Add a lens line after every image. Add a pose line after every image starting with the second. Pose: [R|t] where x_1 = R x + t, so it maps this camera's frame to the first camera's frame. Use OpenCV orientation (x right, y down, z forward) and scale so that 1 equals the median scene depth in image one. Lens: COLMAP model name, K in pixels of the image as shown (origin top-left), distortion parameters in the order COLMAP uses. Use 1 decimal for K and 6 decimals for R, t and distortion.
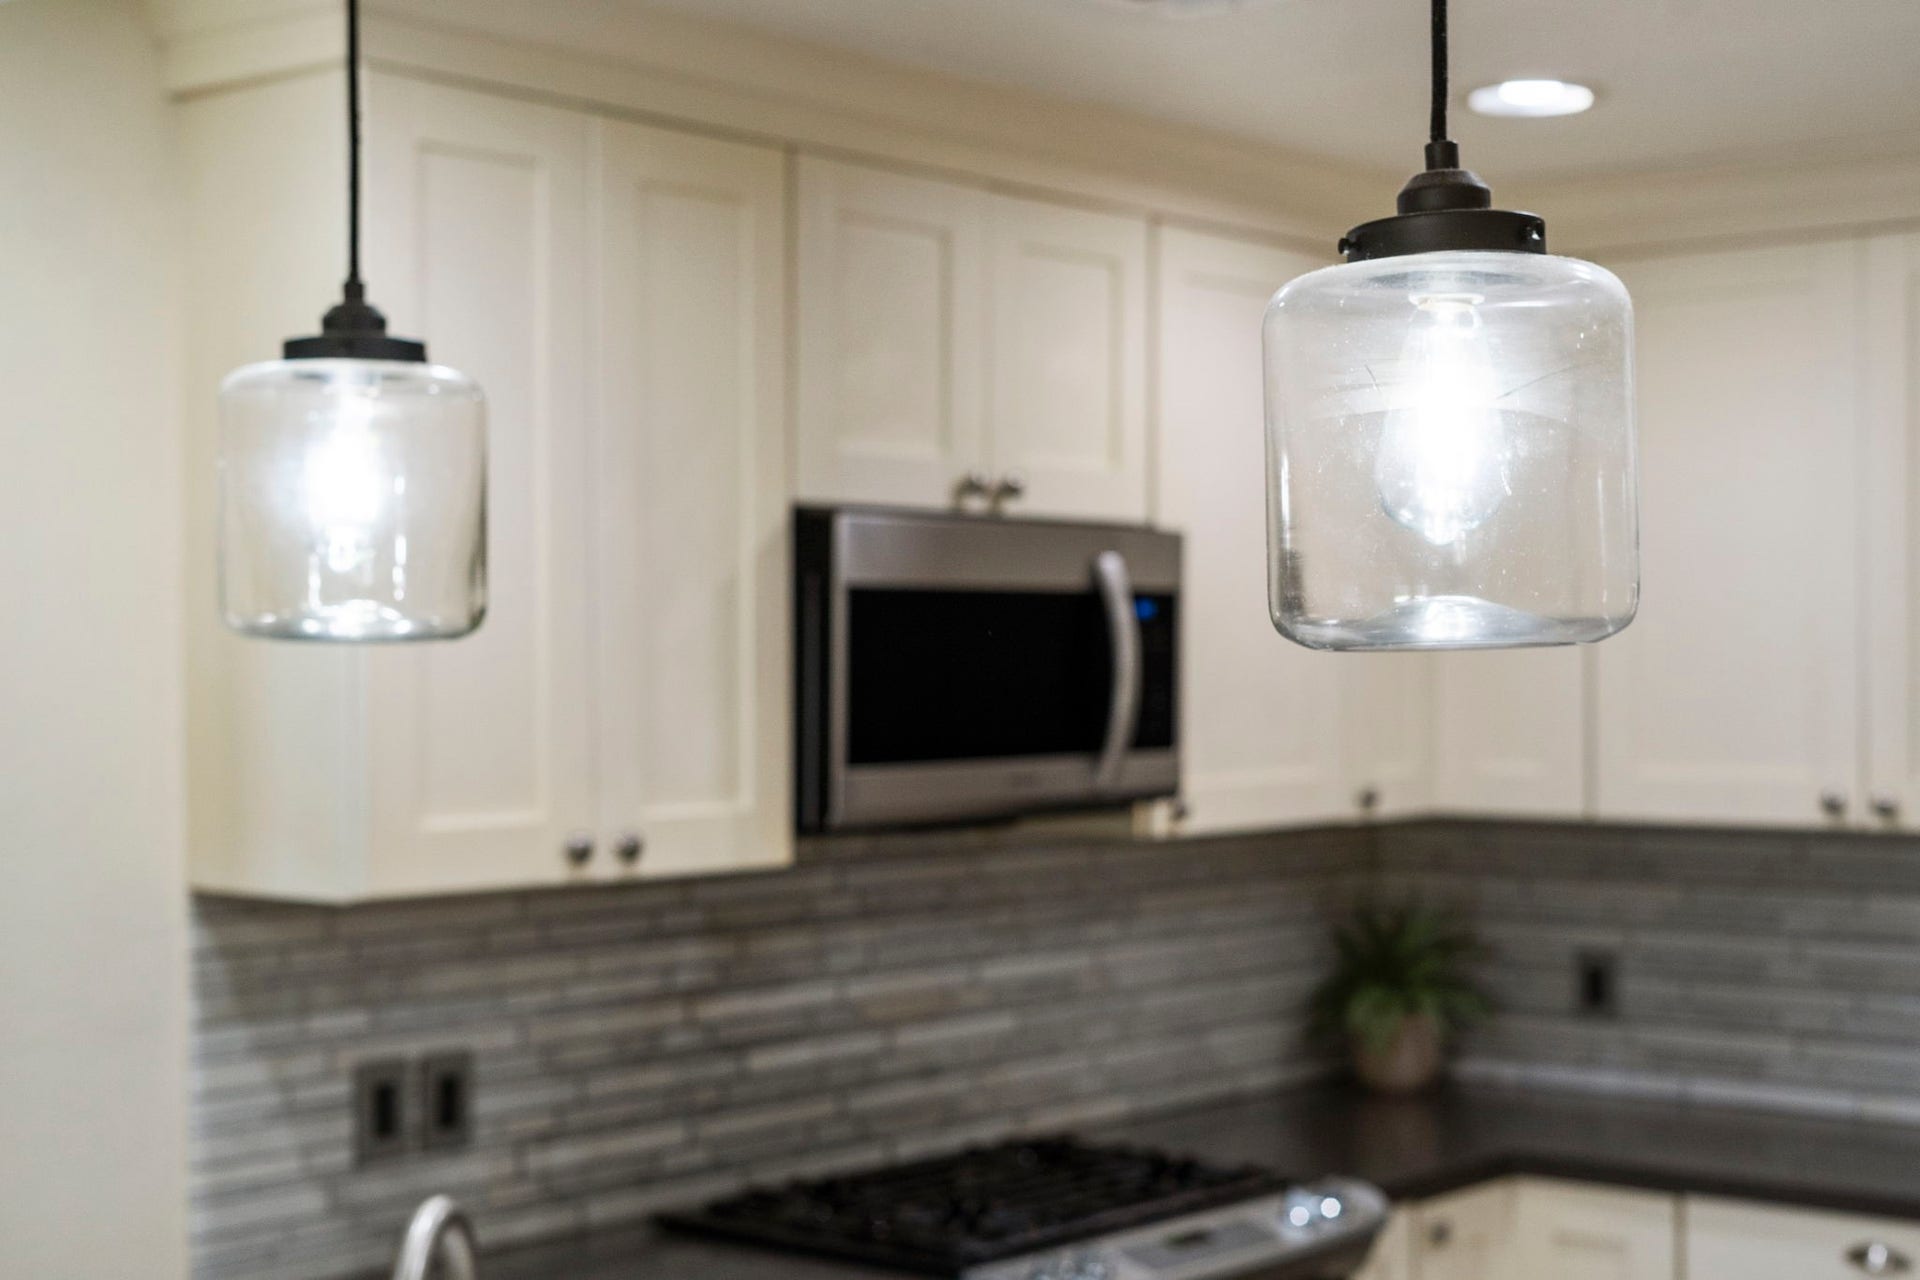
lens RADIAL K [[2756.1, 0, 1027.2], [0, 2756.1, 644.5], [0, 0, 1]] dist [-0.014129, 0.023670]
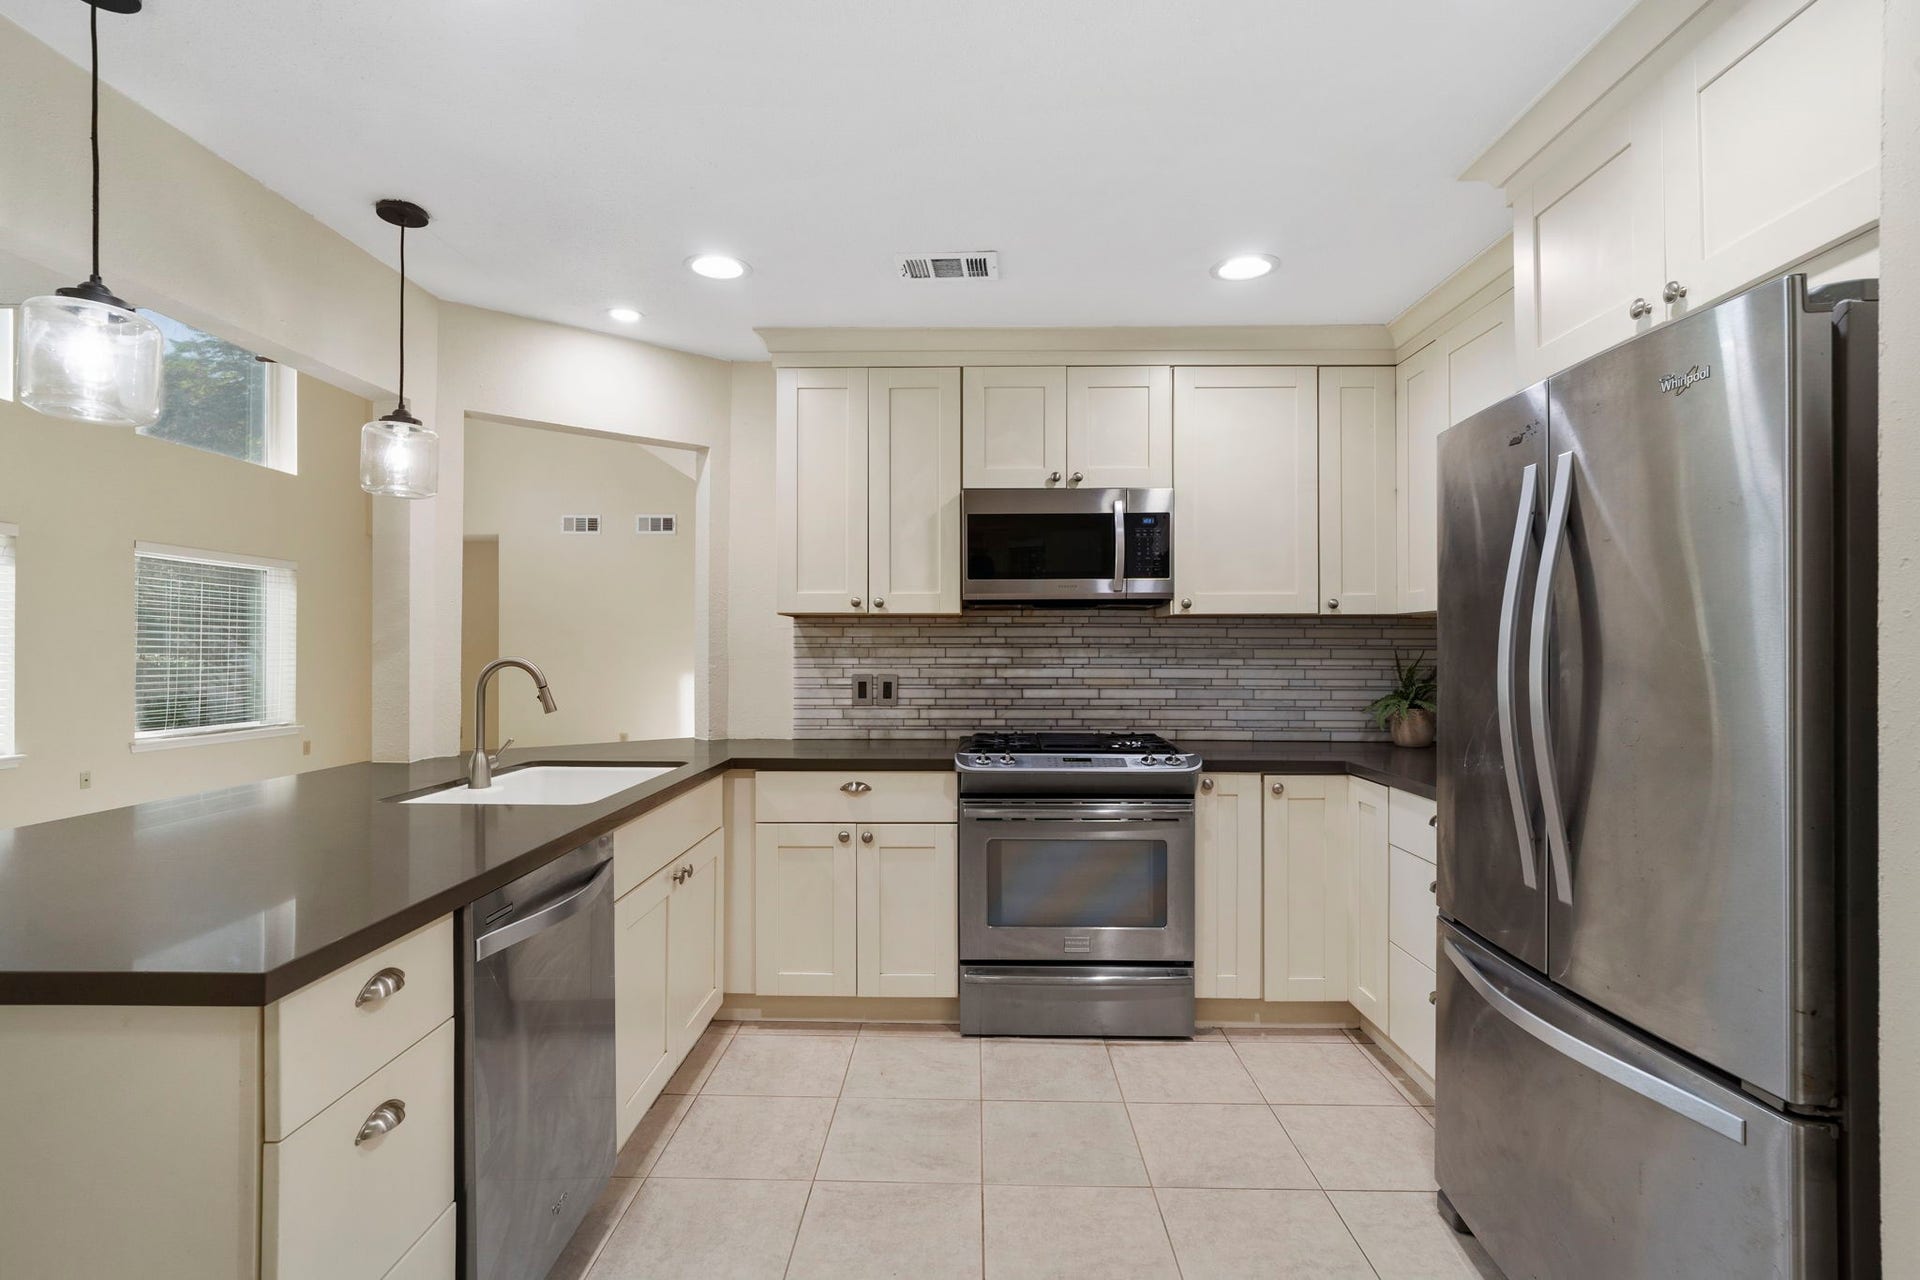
lens RADIAL K [[868.1, 0, 966.9], [0, 868.1, 627.6], [0, 0, 1]] dist [-0.003174, -0.000091]
pose [[0.643885, -0.015094, -0.764974, 0.562471], [0.007278, 0.999881, -0.013603, 0.097752], [0.765088, 0.003192, 0.643918, 0.382236]]
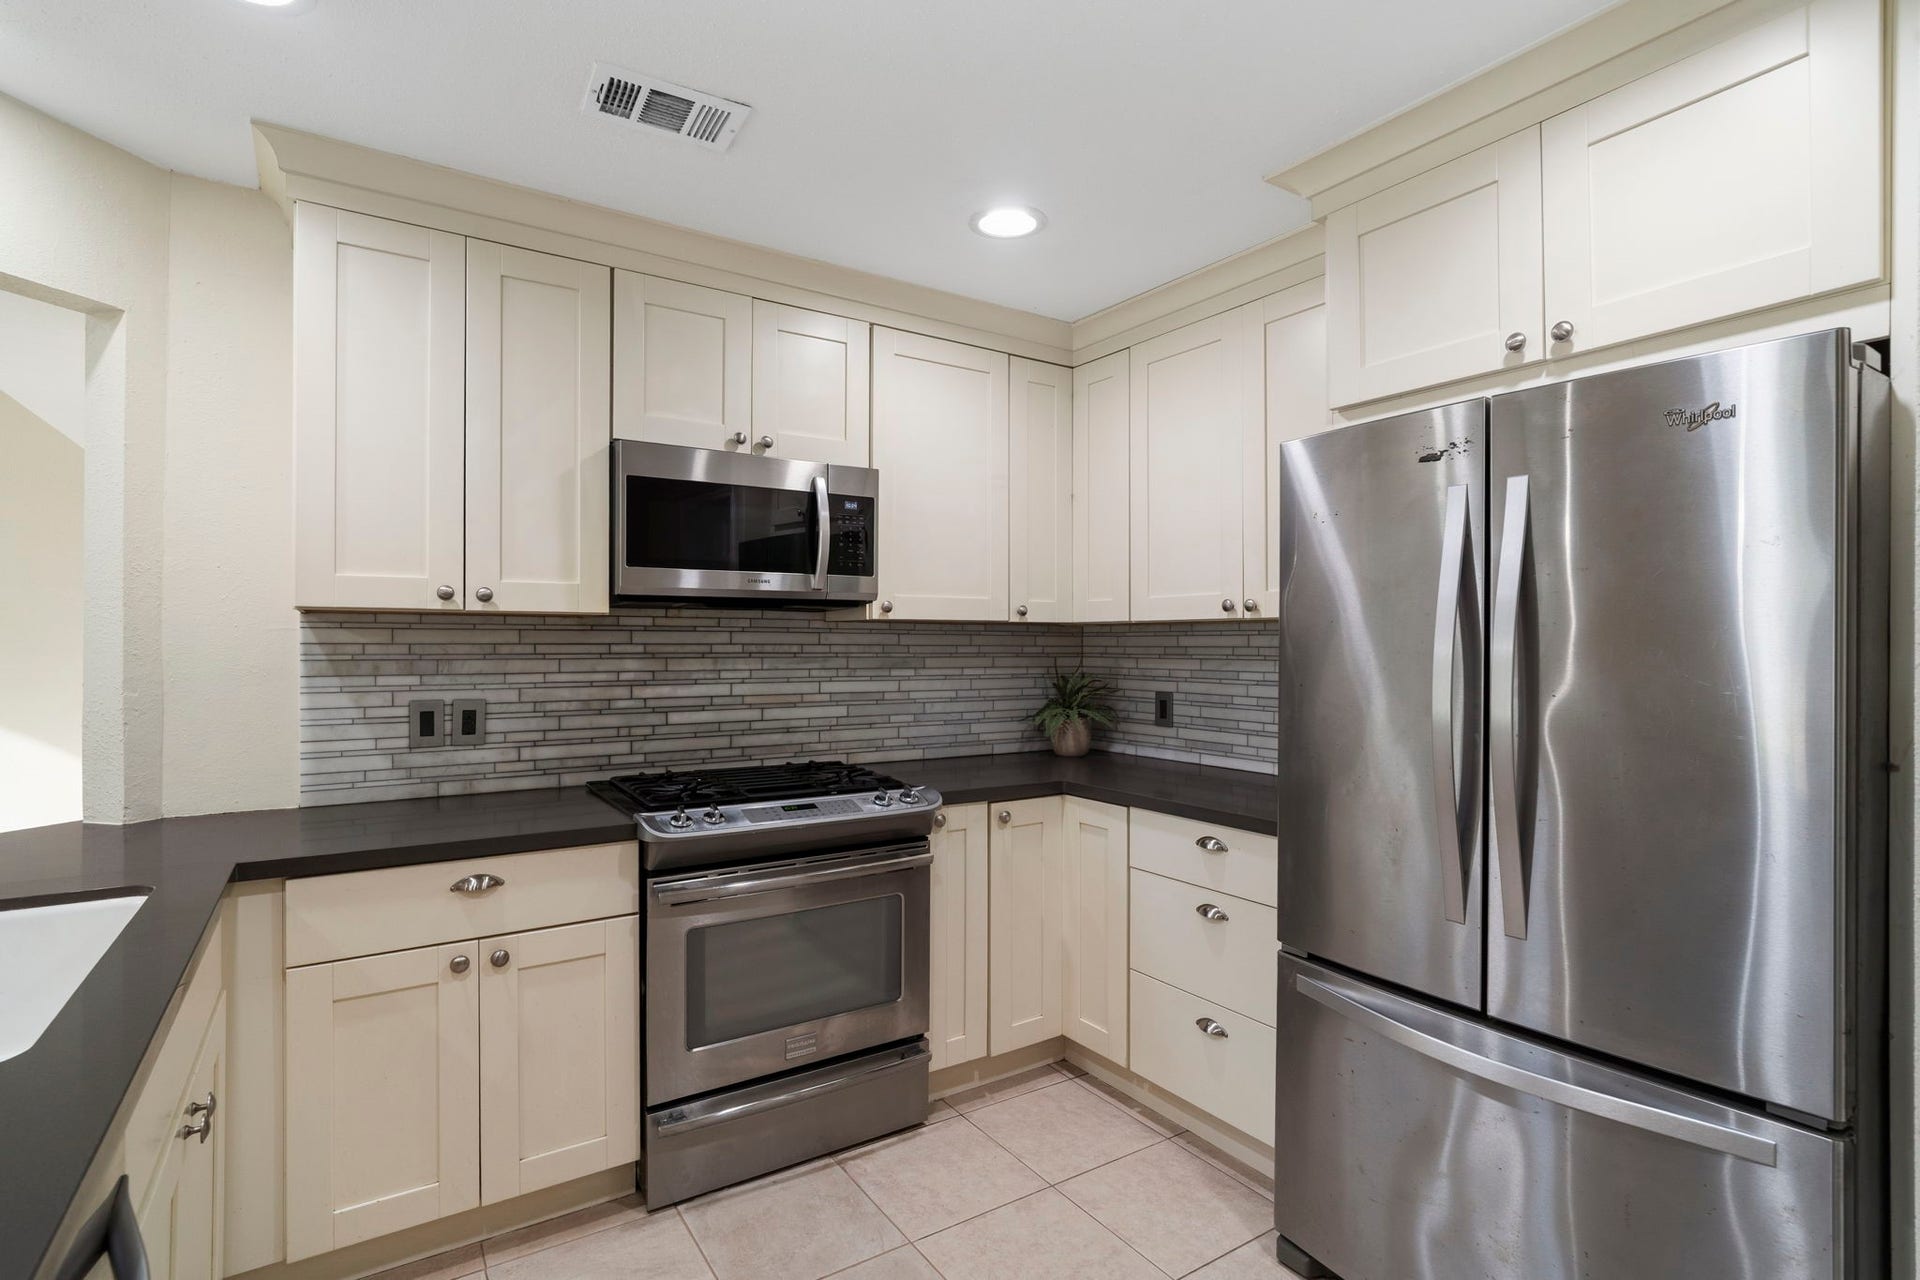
lens RADIAL K [[904.0, 0, 953.7], [0, 904.0, 633.8], [0, 0, 1]] dist [-0.005537, 0.000057]
pose [[0.957073, 0.002680, -0.289834, 0.327580], [-0.002018, 0.999995, 0.002581, 0.084913], [0.289839, -0.001885, 0.957073, 0.389689]]
